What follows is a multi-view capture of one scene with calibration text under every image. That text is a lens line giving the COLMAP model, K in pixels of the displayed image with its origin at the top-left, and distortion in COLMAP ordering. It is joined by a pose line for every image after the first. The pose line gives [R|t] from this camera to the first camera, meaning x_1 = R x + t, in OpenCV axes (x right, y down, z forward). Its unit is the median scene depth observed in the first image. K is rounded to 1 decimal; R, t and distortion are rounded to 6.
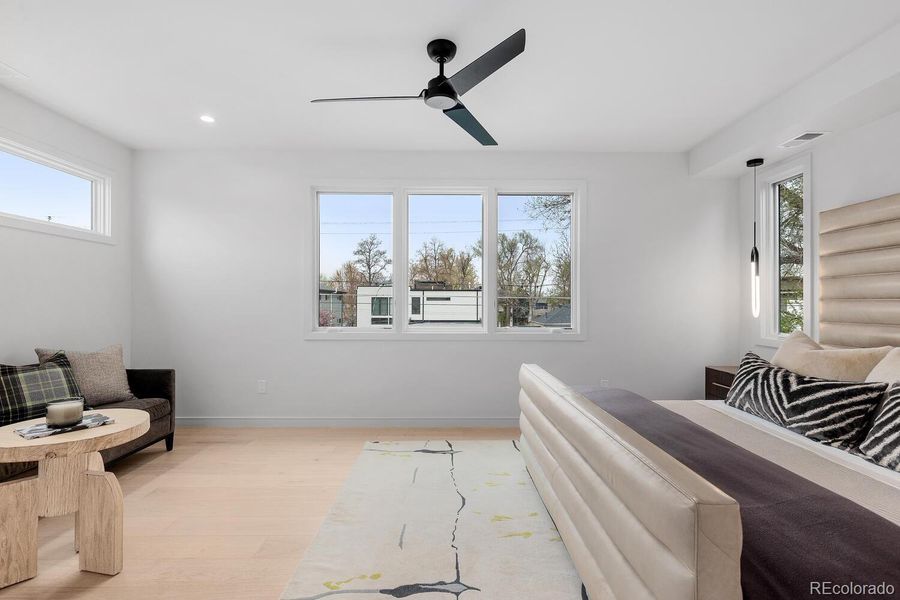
lens RADIAL K [[404.6, 0, 450.8], [0, 404.6, 298.7], [0, 0, 1]] dist [0.006800, -0.001390]
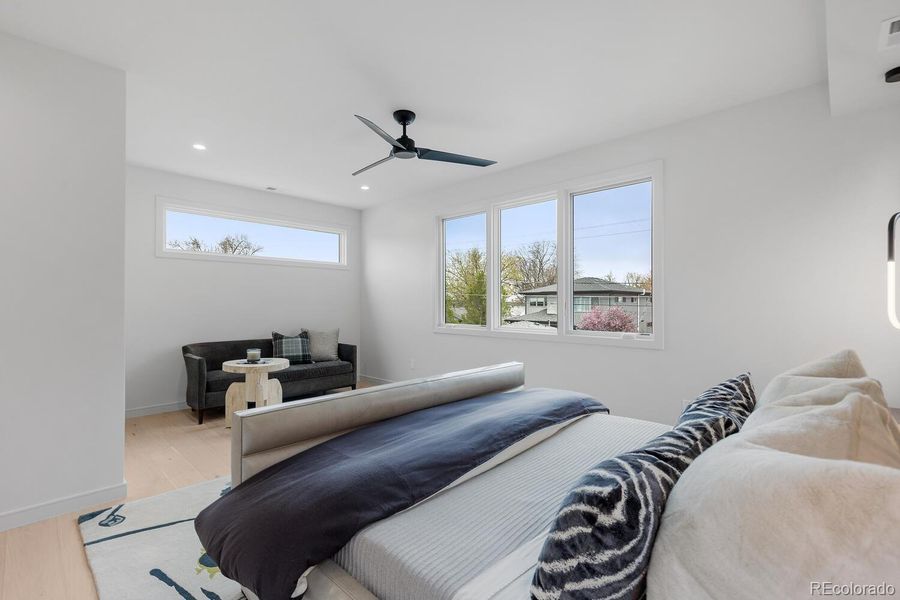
lens RADIAL K [[404.6, 0, 446.6], [0, 404.6, 304.1], [0, 0, 1]] dist [0.006800, -0.001390]
pose [[0.712190, -0.001249, -0.701985, 0.708174], [0.009212, 0.999929, 0.007568, -0.001438], [0.701926, -0.011857, 0.712151, 0.095347]]
